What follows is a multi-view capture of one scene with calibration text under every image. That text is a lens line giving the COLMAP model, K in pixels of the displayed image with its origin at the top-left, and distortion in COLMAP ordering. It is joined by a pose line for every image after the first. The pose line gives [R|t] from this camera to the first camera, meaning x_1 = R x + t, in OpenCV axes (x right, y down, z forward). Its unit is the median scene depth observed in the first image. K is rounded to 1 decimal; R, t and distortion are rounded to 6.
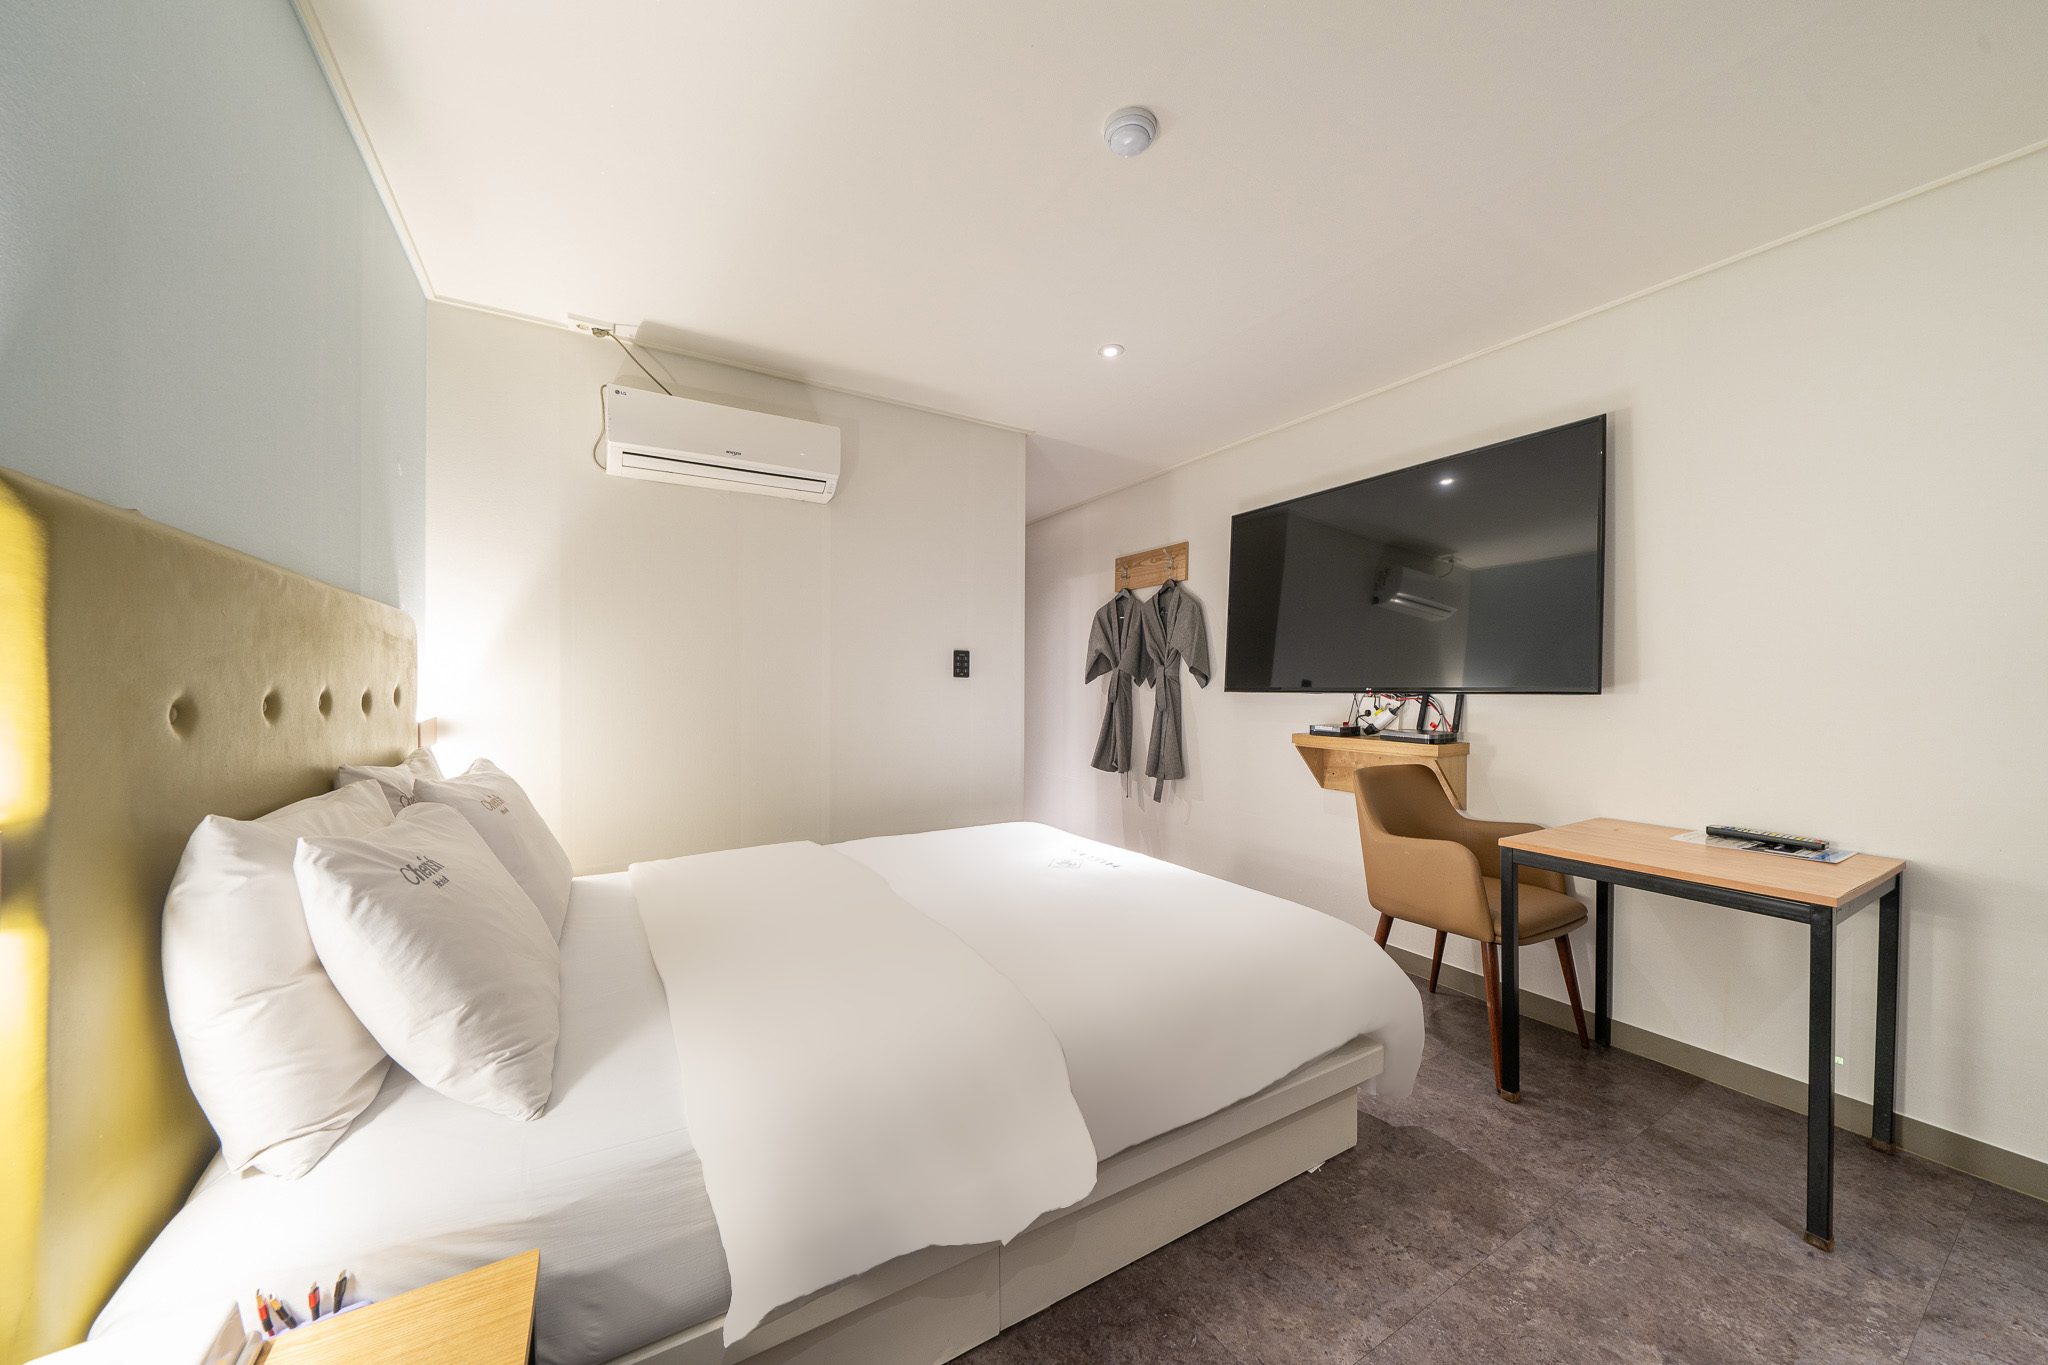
lens RADIAL K [[696.0, 0, 1025.7], [0, 696.0, 687.2], [0, 0, 1]] dist [-0.000733, -0.000077]
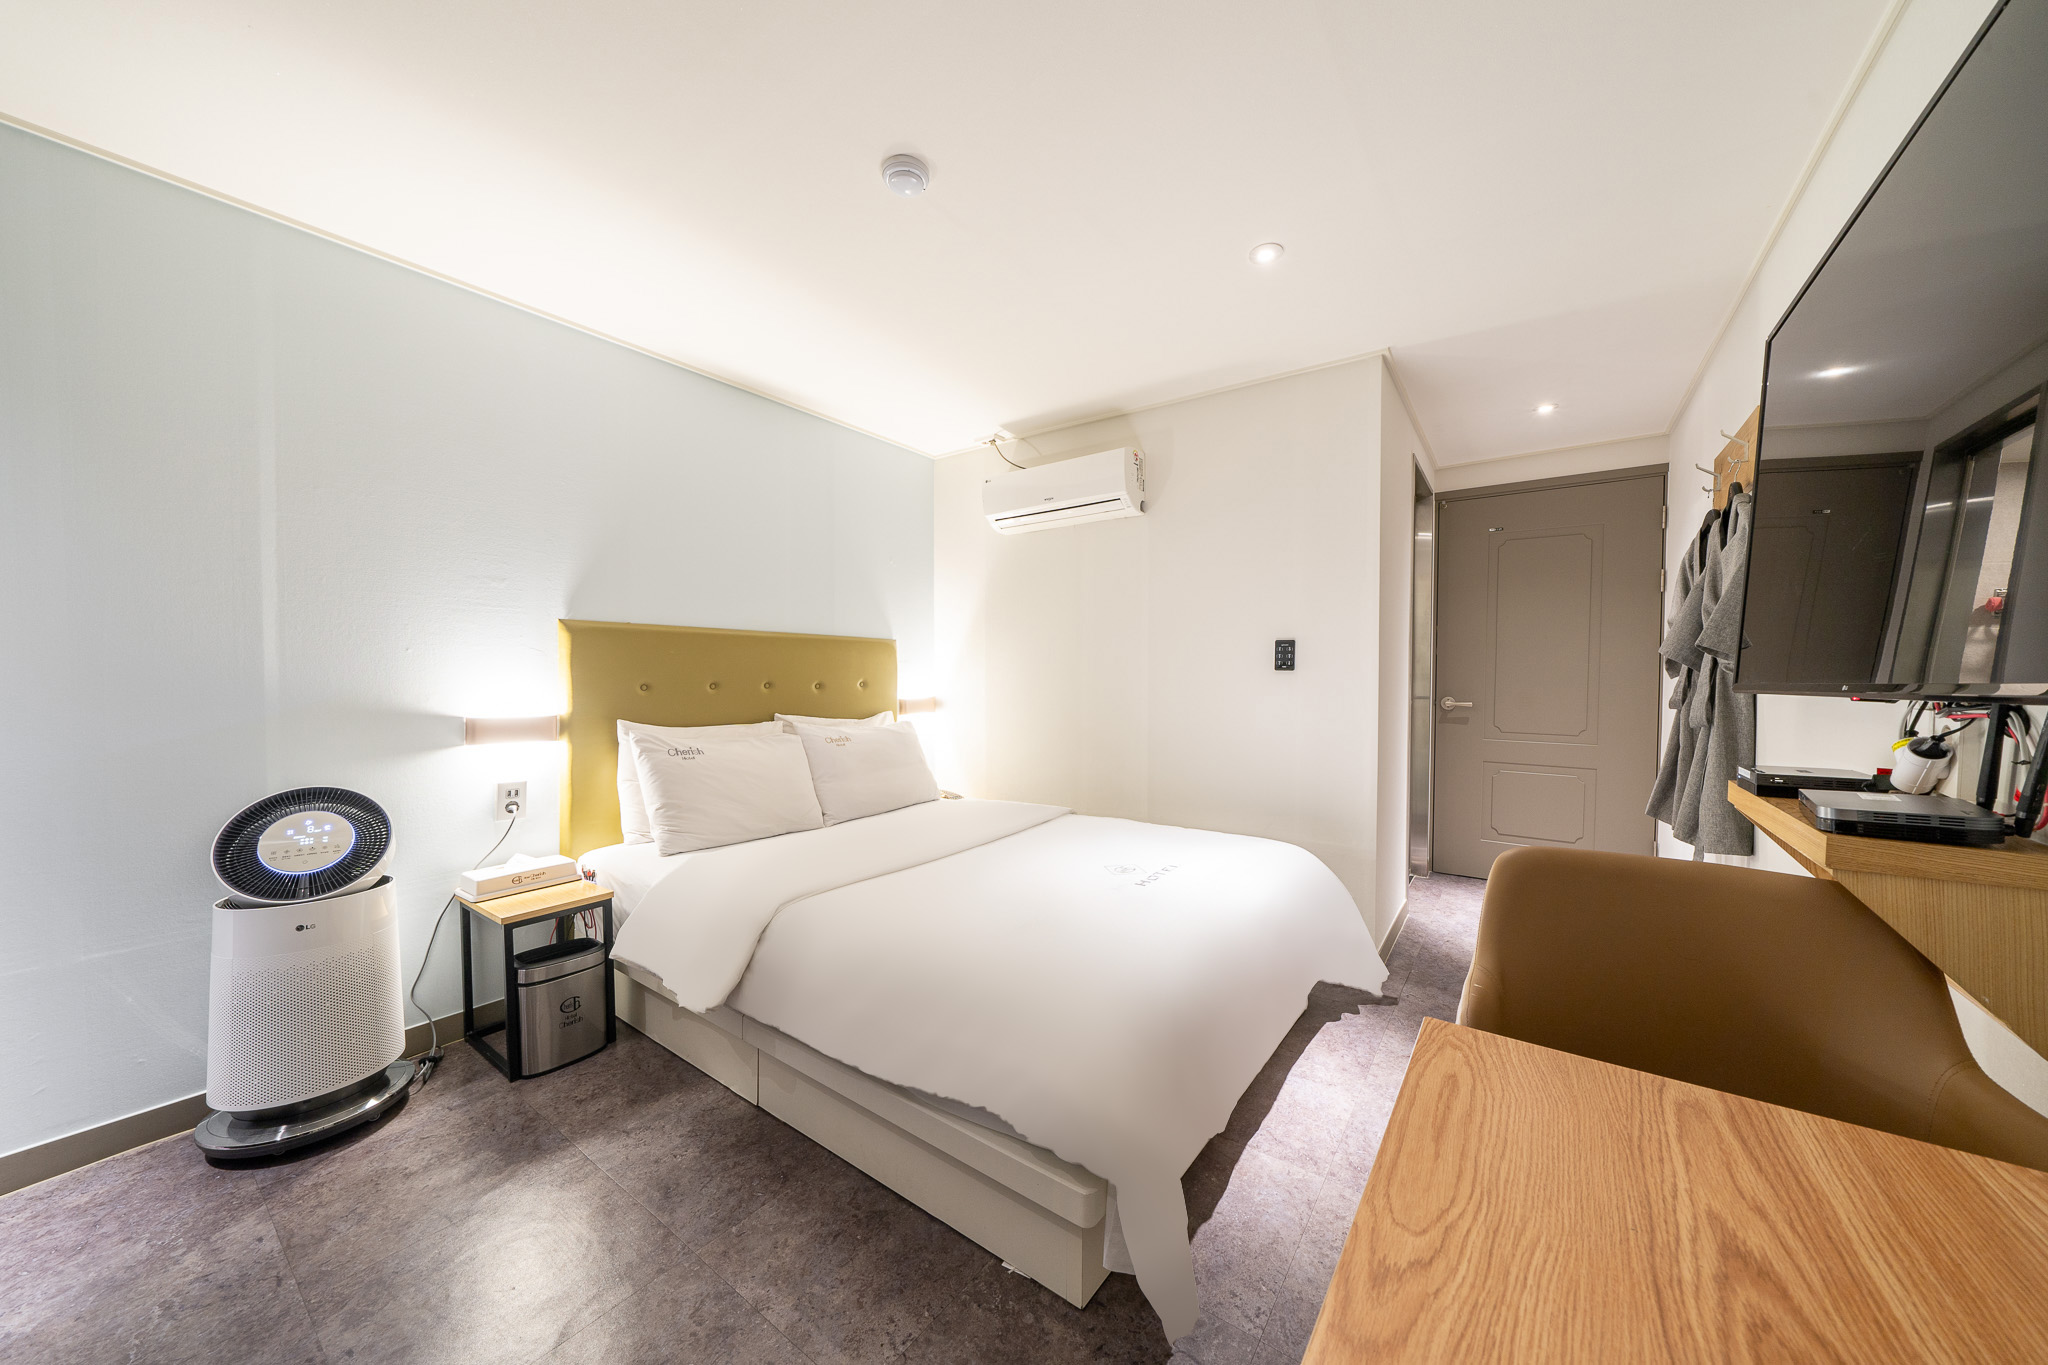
lens RADIAL K [[696.0, 0, 1026.2], [0, 696.0, 681.9], [0, 0, 1]] dist [-0.000733, -0.000077]
pose [[0.403508, 0.008672, -0.914935, 0.792438], [-0.007049, 0.999955, 0.006369, -0.003924], [0.914949, 0.003879, 0.403551, 0.462285]]
